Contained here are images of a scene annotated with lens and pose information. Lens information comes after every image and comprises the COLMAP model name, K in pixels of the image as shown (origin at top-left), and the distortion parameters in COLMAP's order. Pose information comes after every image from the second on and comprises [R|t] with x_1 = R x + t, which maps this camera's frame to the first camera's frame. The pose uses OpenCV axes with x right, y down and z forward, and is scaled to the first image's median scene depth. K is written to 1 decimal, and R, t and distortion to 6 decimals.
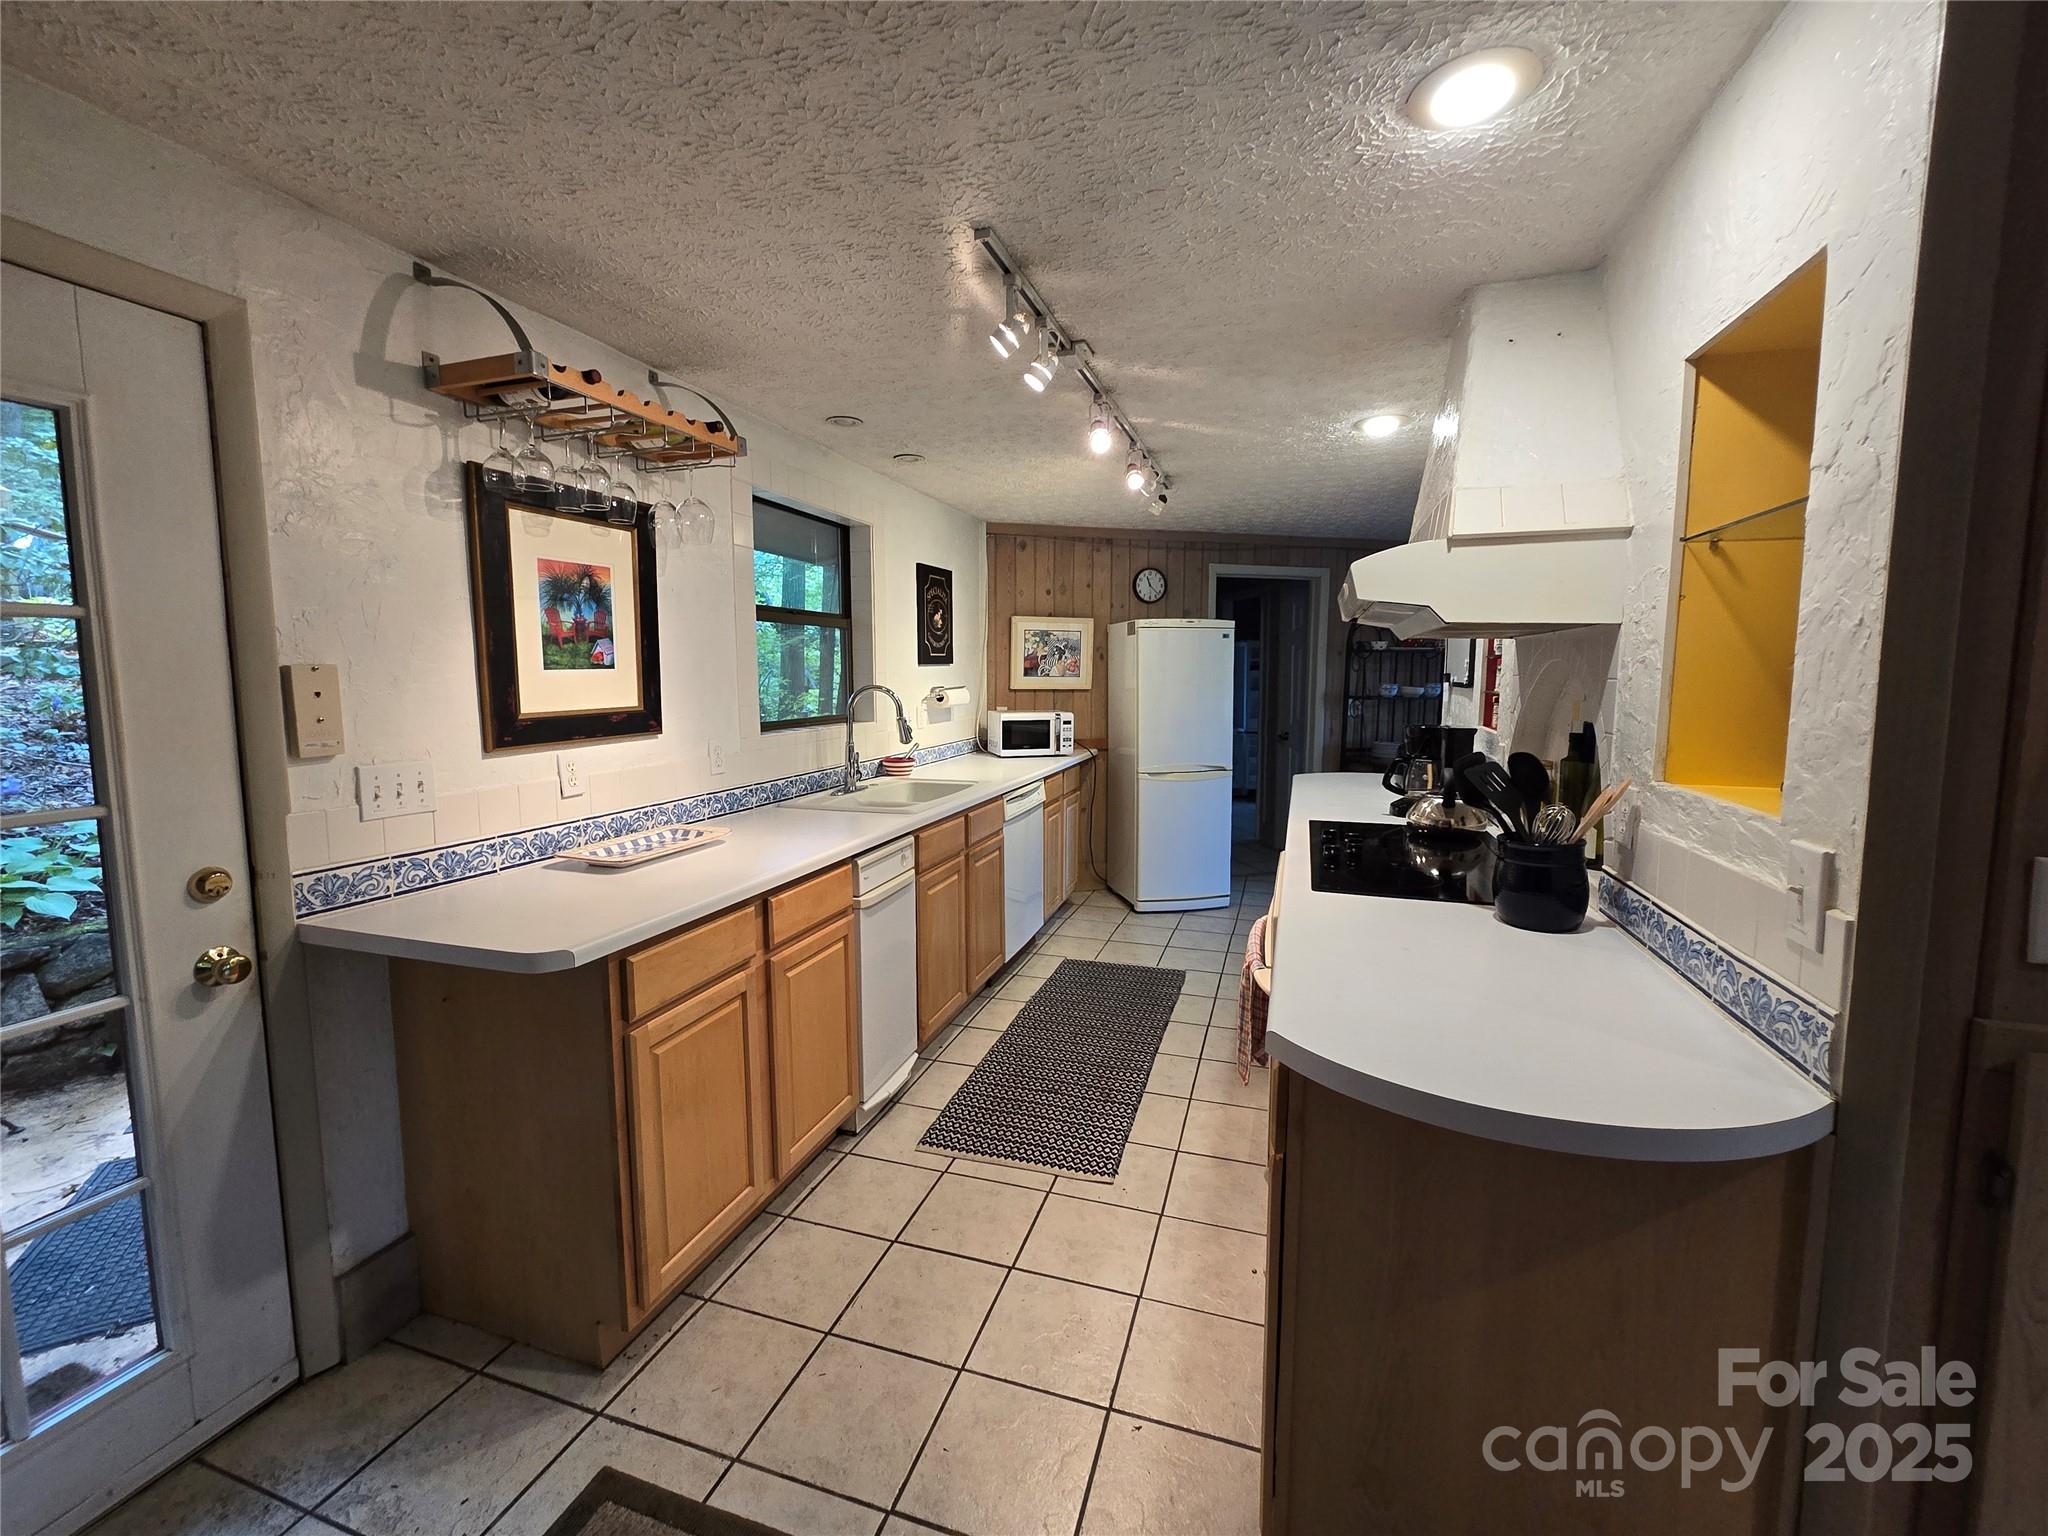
lens RADIAL K [[839.8, 0, 1024.3], [0, 839.8, 752.3], [0, 0, 1]] dist [-0.000272, 0.000095]
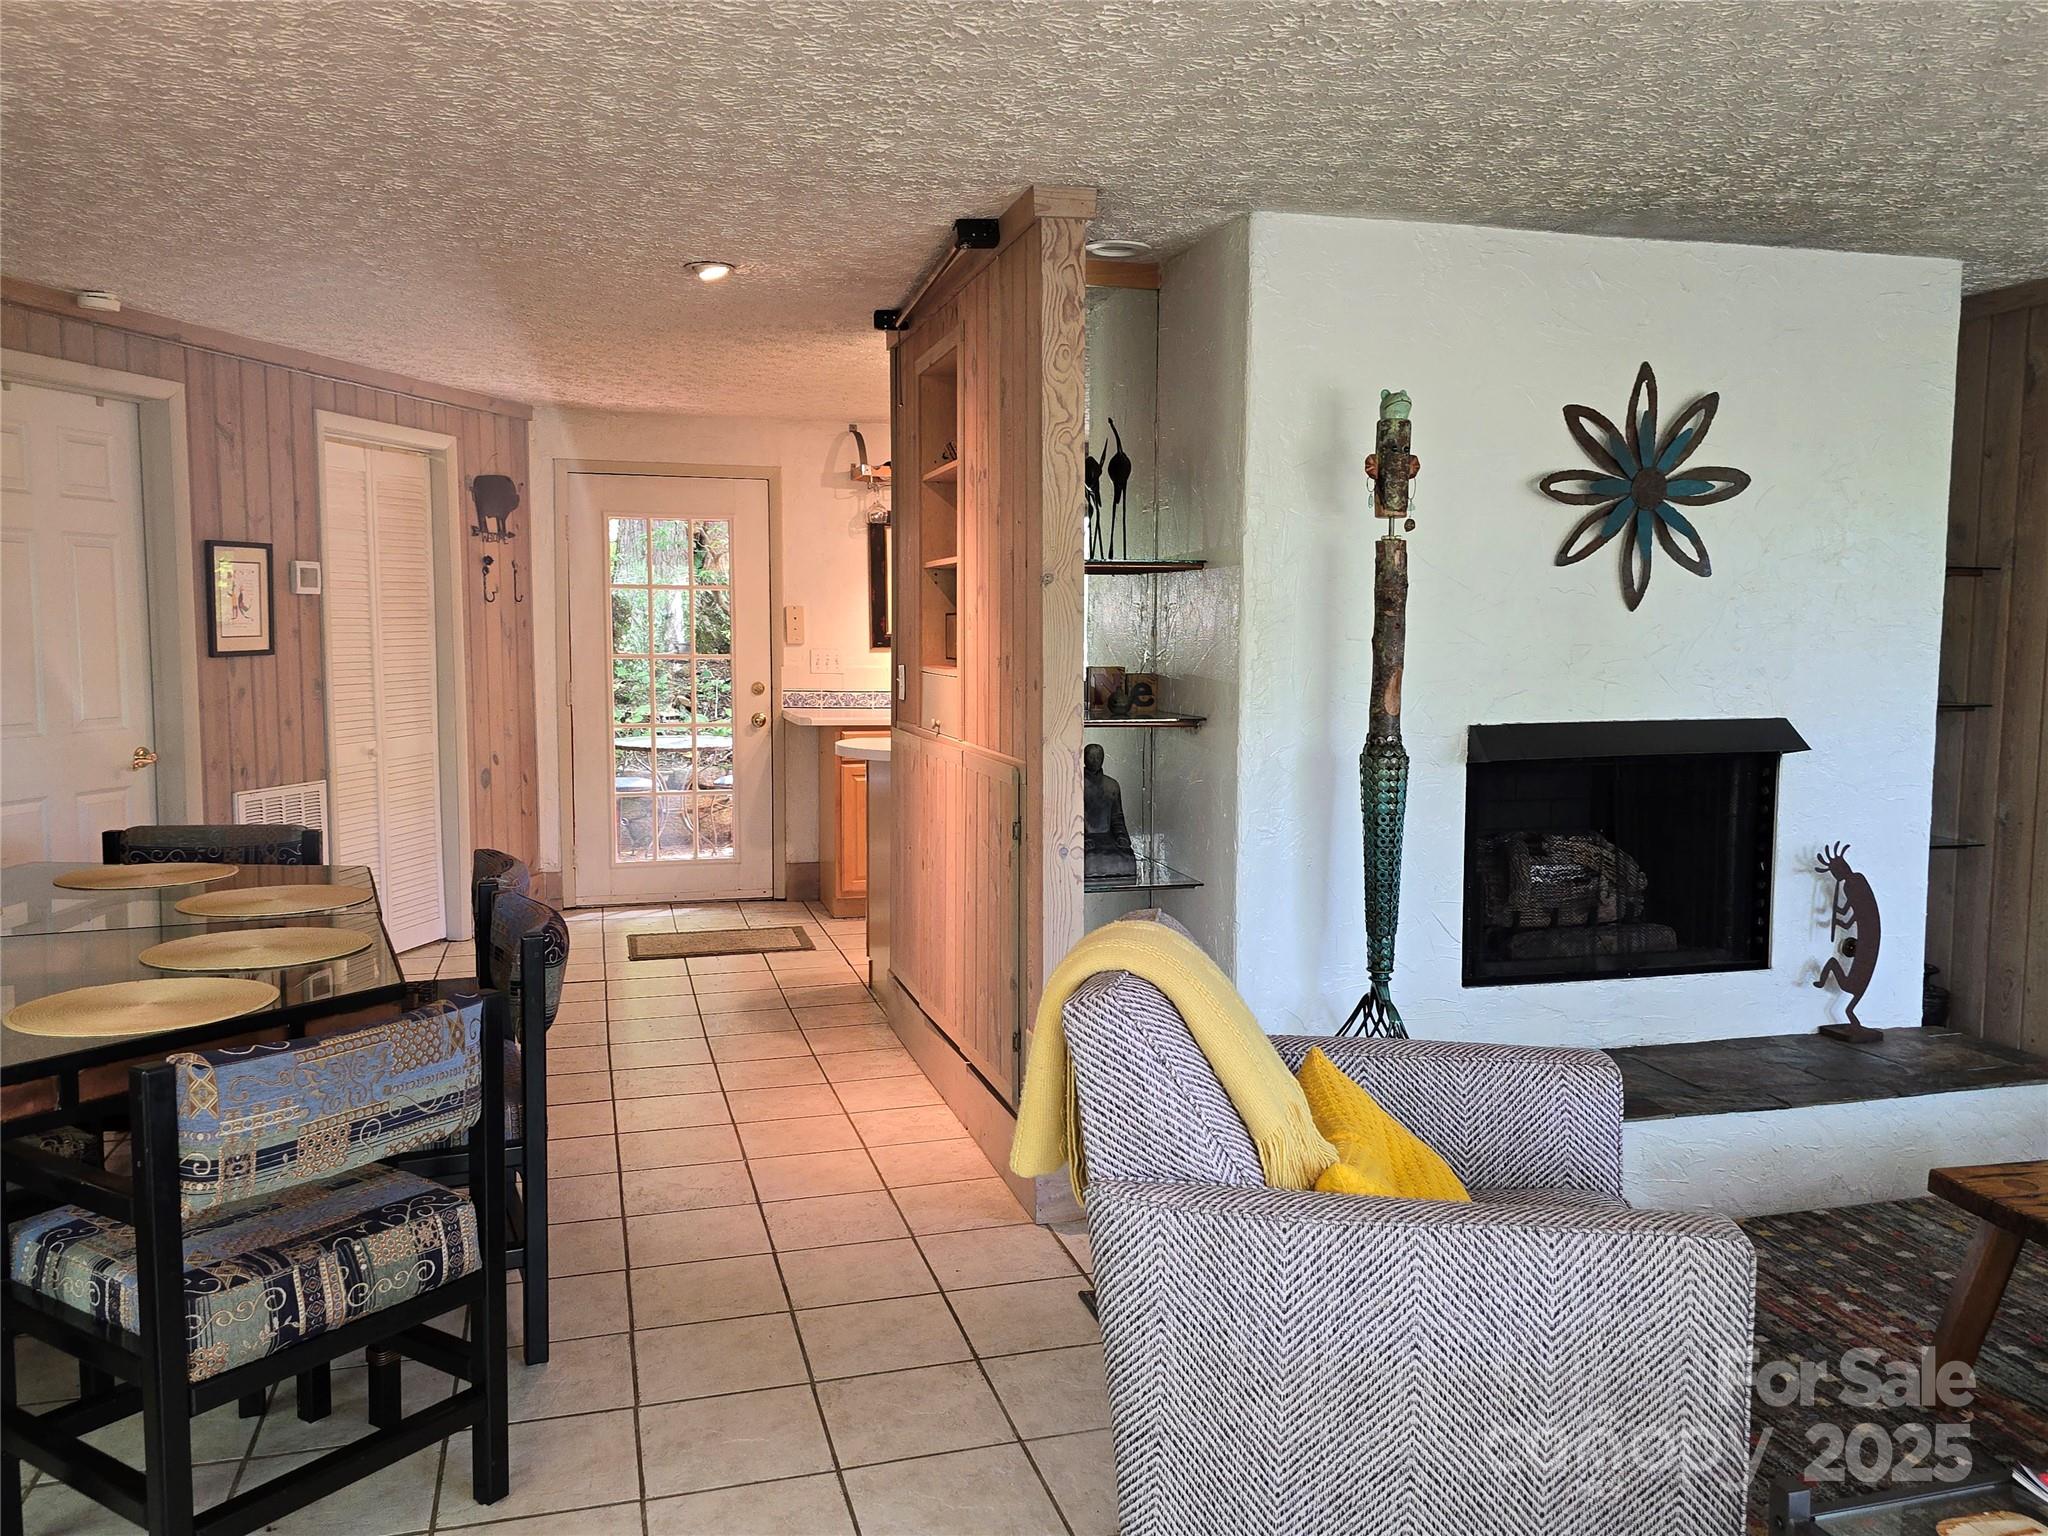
lens RADIAL K [[1584.8, 0, 1020.7], [0, 1584.8, 776.0], [0, 0, 1]] dist [0.060802, -0.073934]
pose [[0.552991, 0.083766, -0.828966, 3.302068], [-0.094724, 0.994803, 0.037335, 0.151633], [0.827785, 0.057878, 0.558051, -0.987980]]
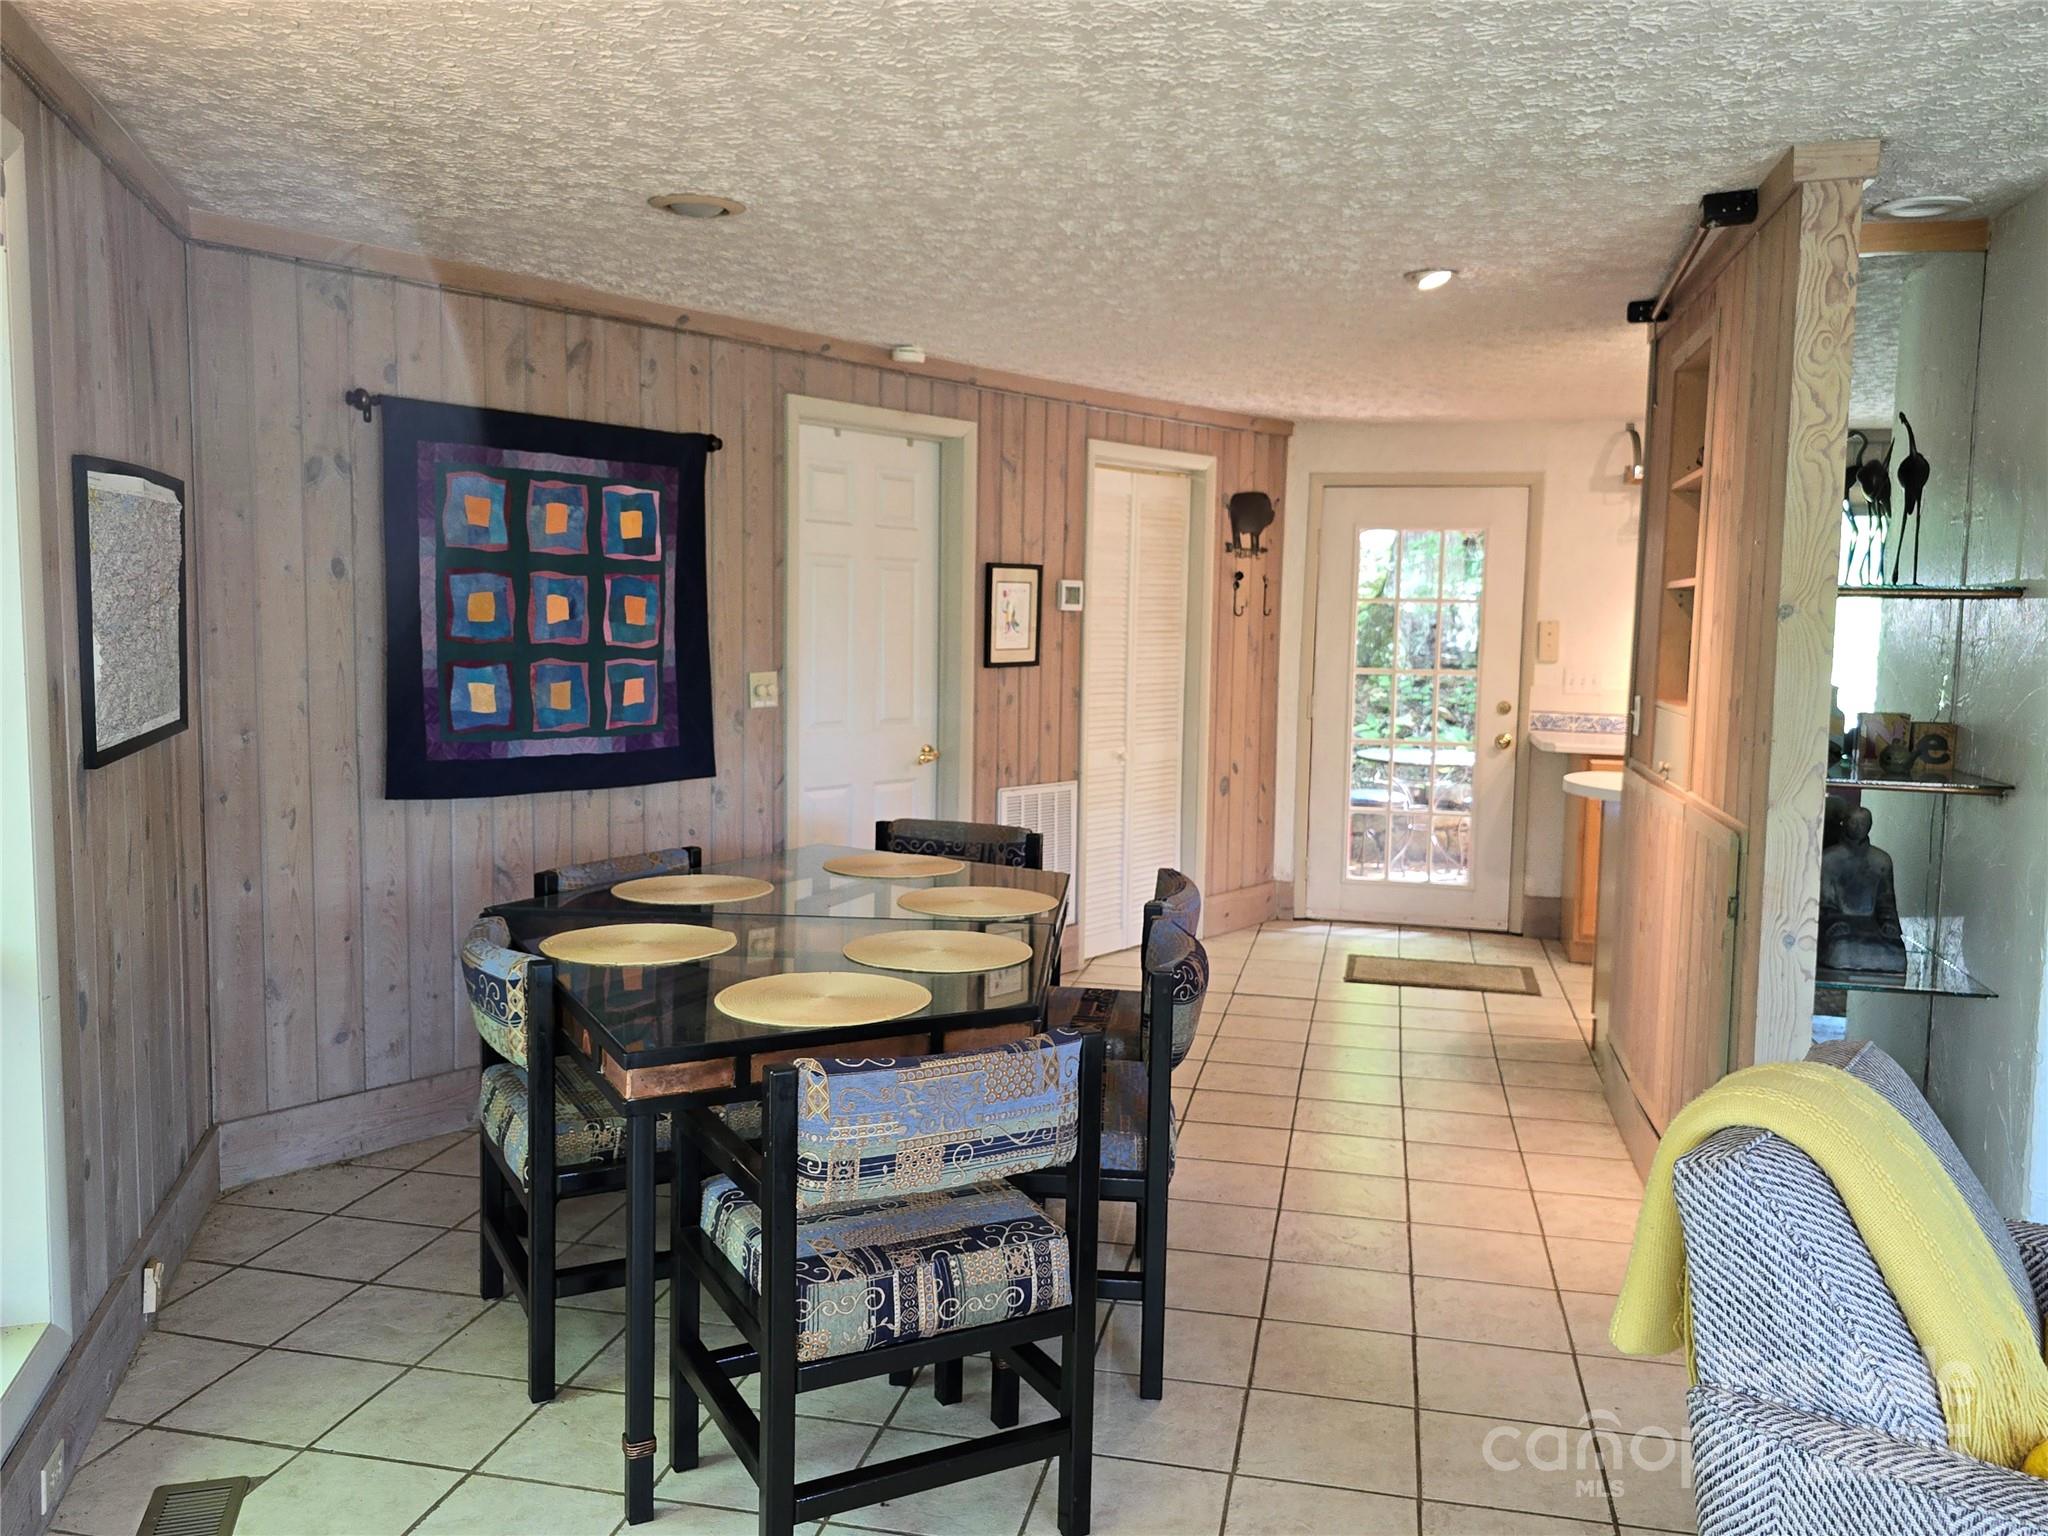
lens RADIAL K [[1584.8, 0, 1012.7], [0, 1584.8, 771.6], [0, 0, 1]] dist [0.060802, -0.073934]
pose [[0.089734, 0.100809, -0.990851, 3.256710], [-0.123967, 0.988258, 0.089318, 0.092497], [0.988221, 0.114818, 0.101177, -0.815190]]
